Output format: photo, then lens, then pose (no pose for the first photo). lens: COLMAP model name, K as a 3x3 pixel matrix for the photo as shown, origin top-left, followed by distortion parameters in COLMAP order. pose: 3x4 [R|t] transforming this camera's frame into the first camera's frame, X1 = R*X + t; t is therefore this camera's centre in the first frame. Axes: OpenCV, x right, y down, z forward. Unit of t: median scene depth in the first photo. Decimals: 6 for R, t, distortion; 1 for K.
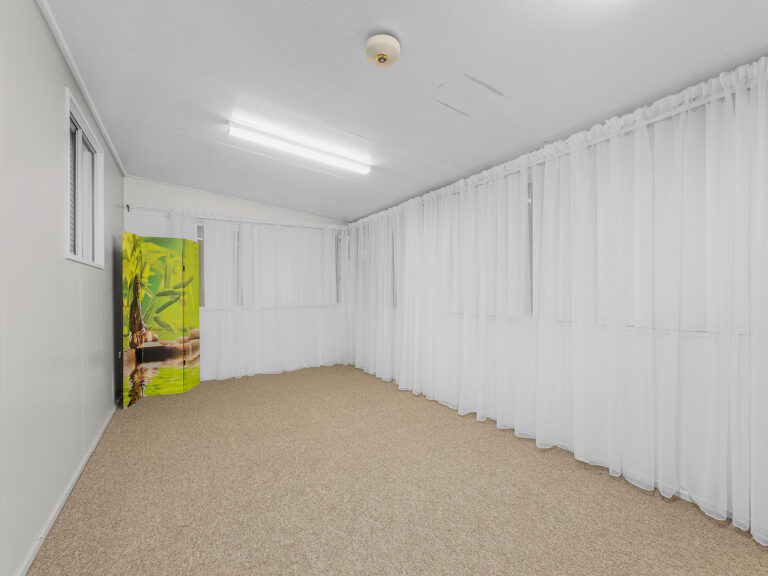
lens RADIAL K [[357.1, 0, 382.9], [0, 357.1, 289.8], [0, 0, 1]] dist [-0.001811, -0.000202]
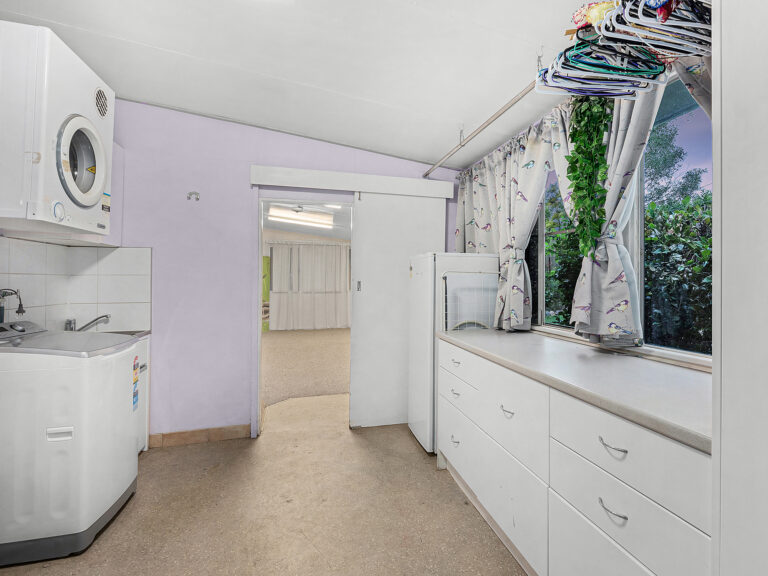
lens RADIAL K [[357.1, 0, 386.1], [0, 357.1, 284.3], [0, 0, 1]] dist [-0.001811, -0.000202]
pose [[0.965296, 0.013031, -0.260833, 0.586952], [-0.011502, 0.999907, 0.007388, -0.006253], [0.260905, -0.004132, 0.965356, -0.690027]]
